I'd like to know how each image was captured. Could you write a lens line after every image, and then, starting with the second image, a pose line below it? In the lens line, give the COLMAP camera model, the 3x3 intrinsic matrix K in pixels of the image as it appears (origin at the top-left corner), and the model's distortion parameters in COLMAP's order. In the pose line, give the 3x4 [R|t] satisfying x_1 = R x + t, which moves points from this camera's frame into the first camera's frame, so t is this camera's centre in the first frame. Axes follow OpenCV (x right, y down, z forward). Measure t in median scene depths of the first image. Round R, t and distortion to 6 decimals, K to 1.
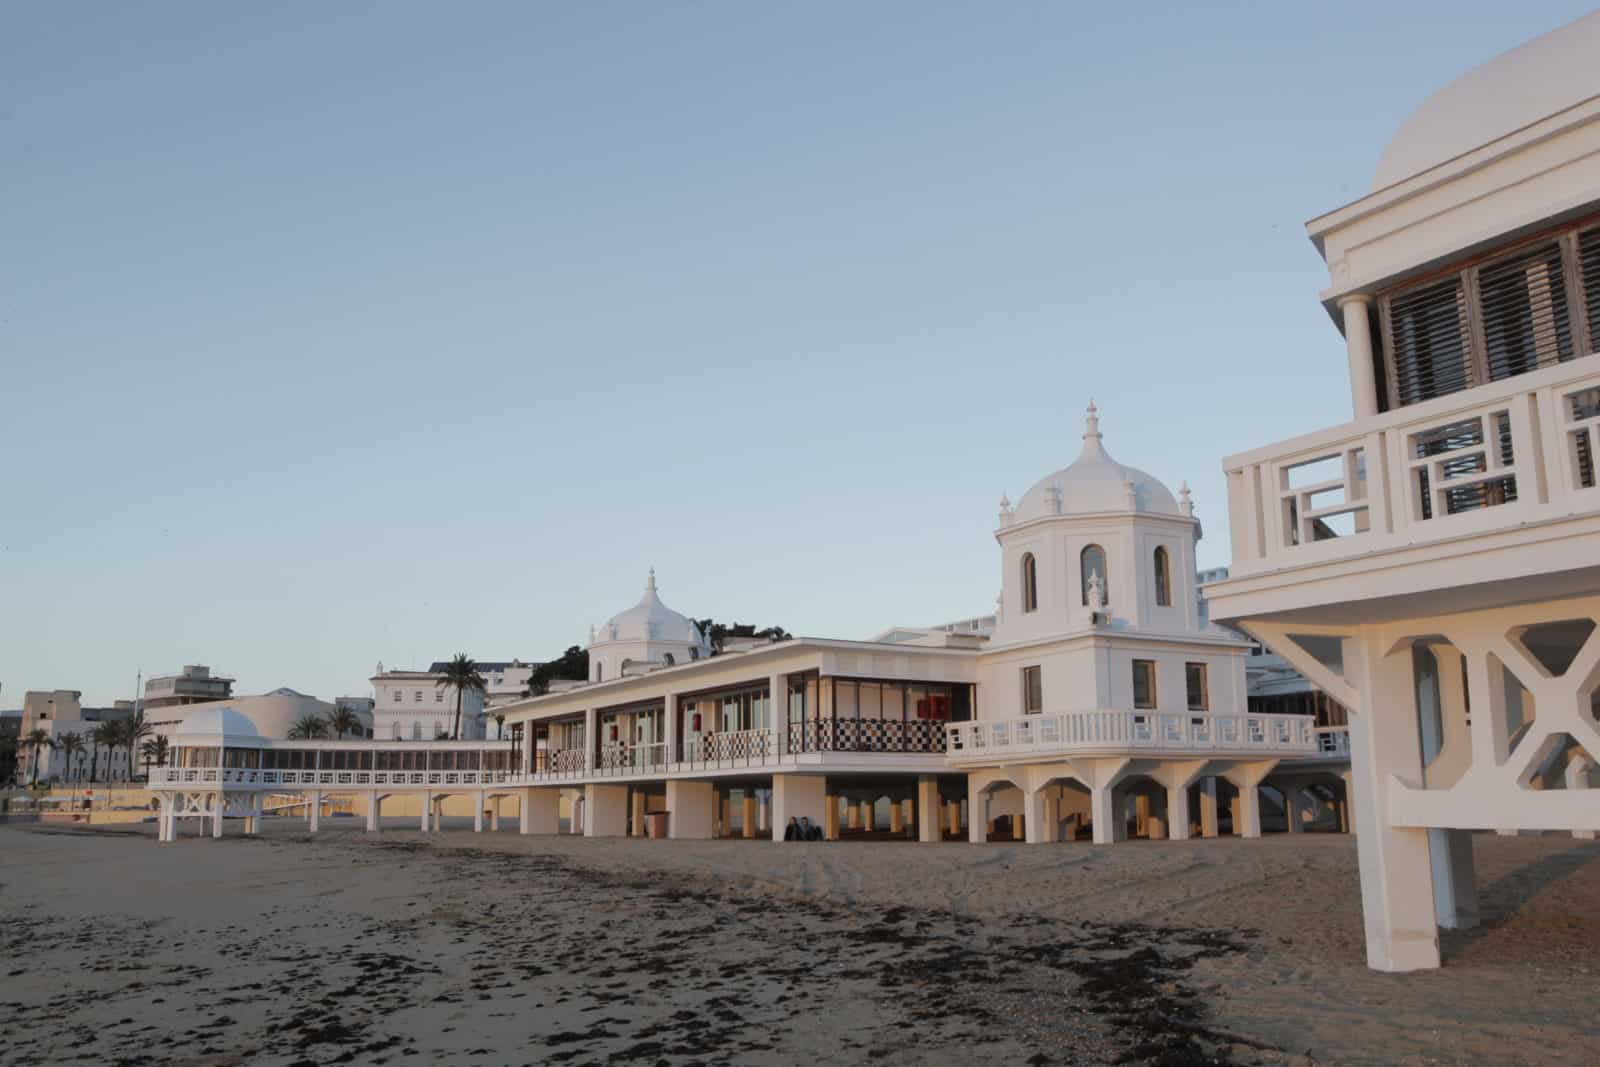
lens RADIAL K [[1420.4, 0, 800.0], [0, 1420.4, 533.5], [0, 0, 1]] dist [-0.094720, 0.106717]
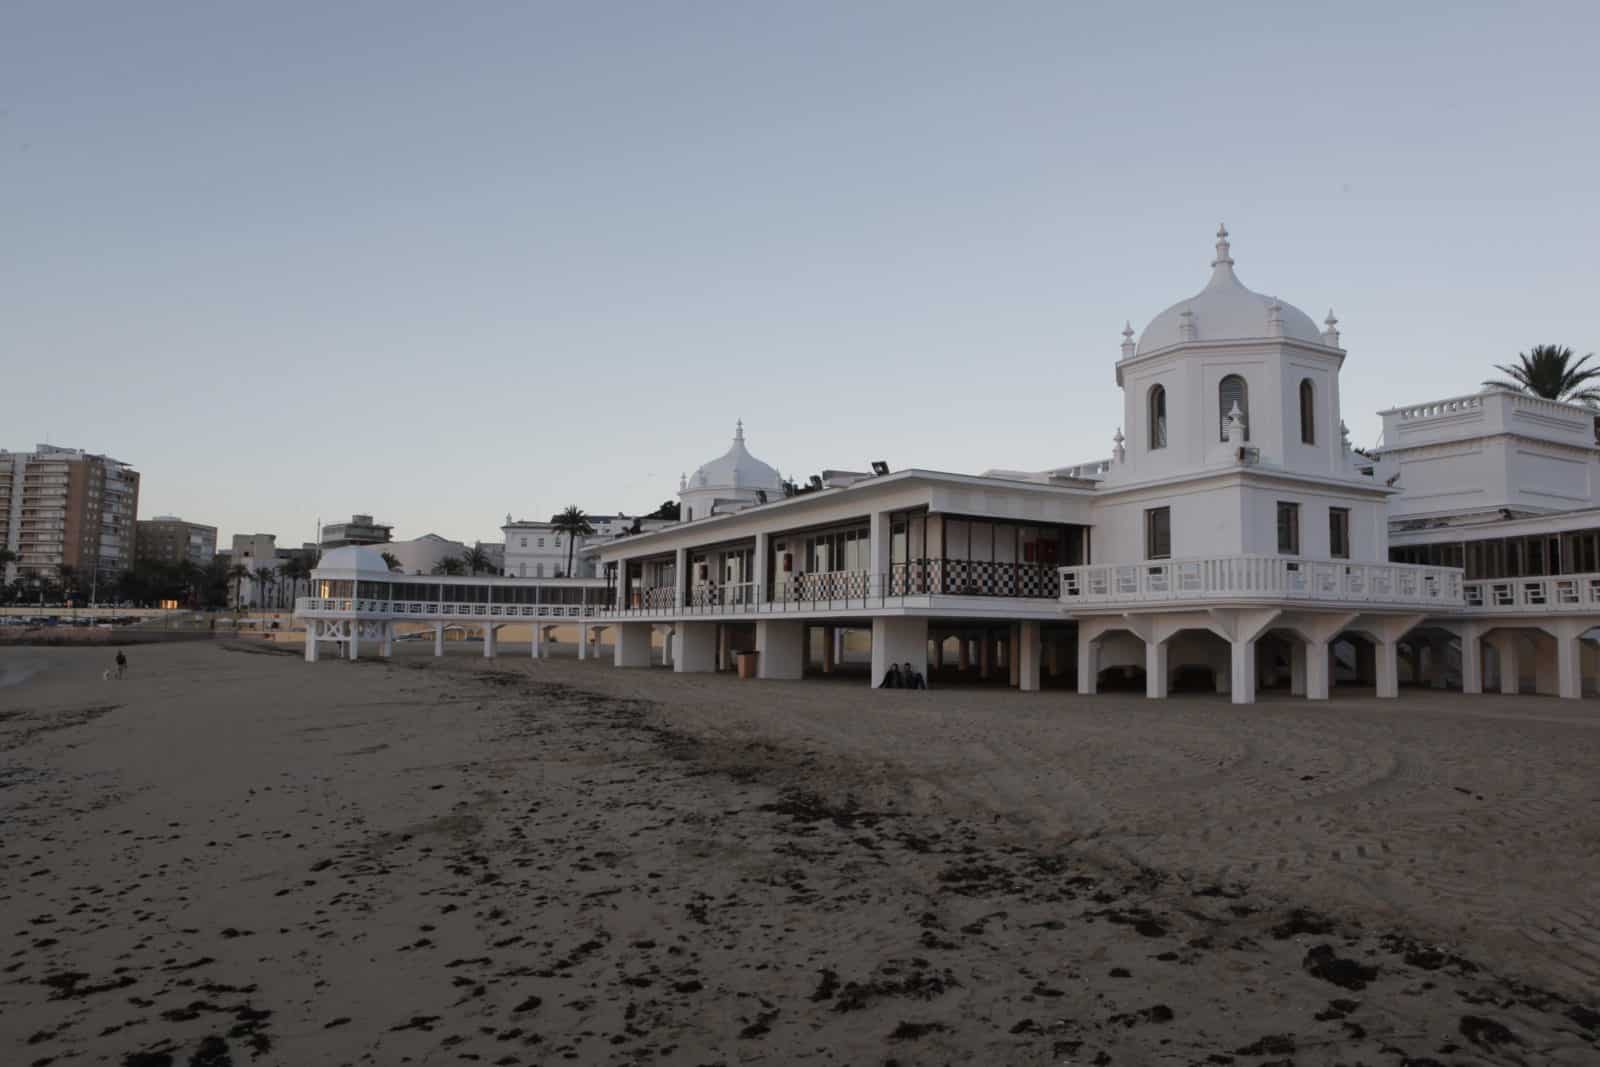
lens RADIAL K [[1136.2, 0, 800.0], [0, 1136.2, 533.5], [0, 0, 1]] dist [-0.107351, 0.118276]
pose [[0.998888, 0.019139, -0.043093, -0.031002], [-0.014731, 0.994840, 0.100377, 0.033980], [0.044792, -0.099630, 0.994016, 0.218463]]
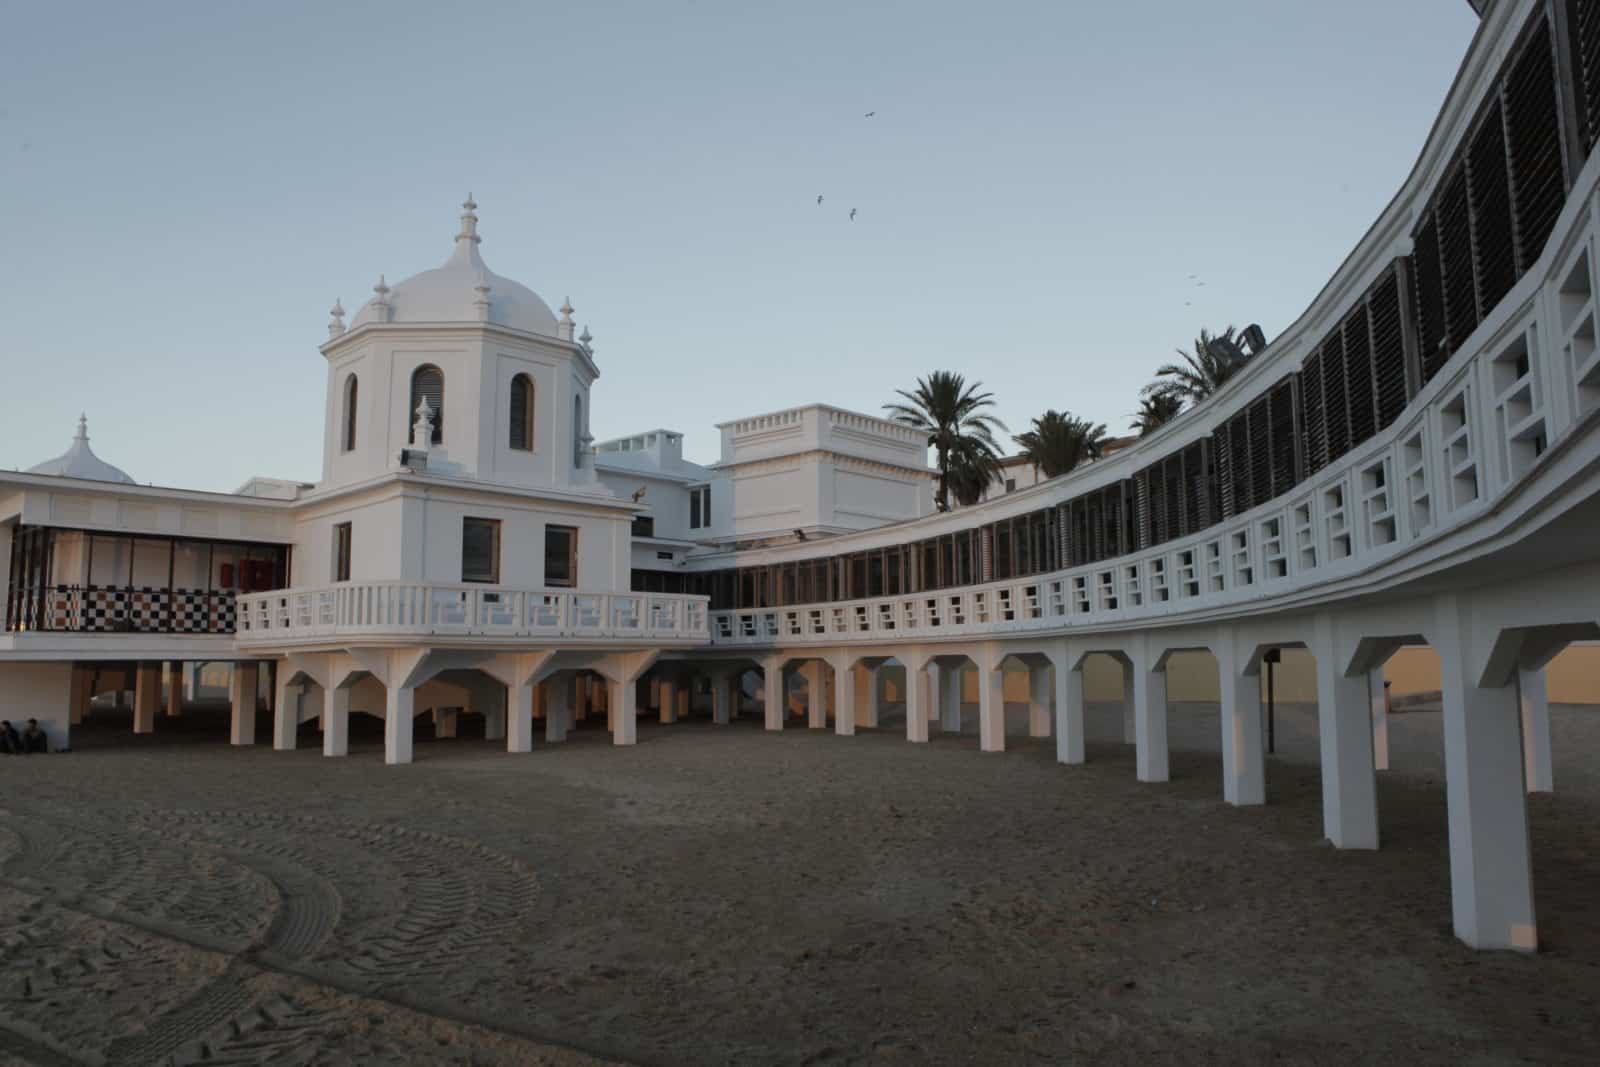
lens RADIAL K [[1136.2, 0, 800.0], [0, 1136.2, 533.5], [0, 0, 1]] dist [-0.107351, 0.118276]
pose [[0.956753, 0.030082, 0.289343, 0.186833], [-0.052964, 0.996028, 0.071578, 0.036609], [-0.286040, -0.083807, 0.954546, 0.299787]]
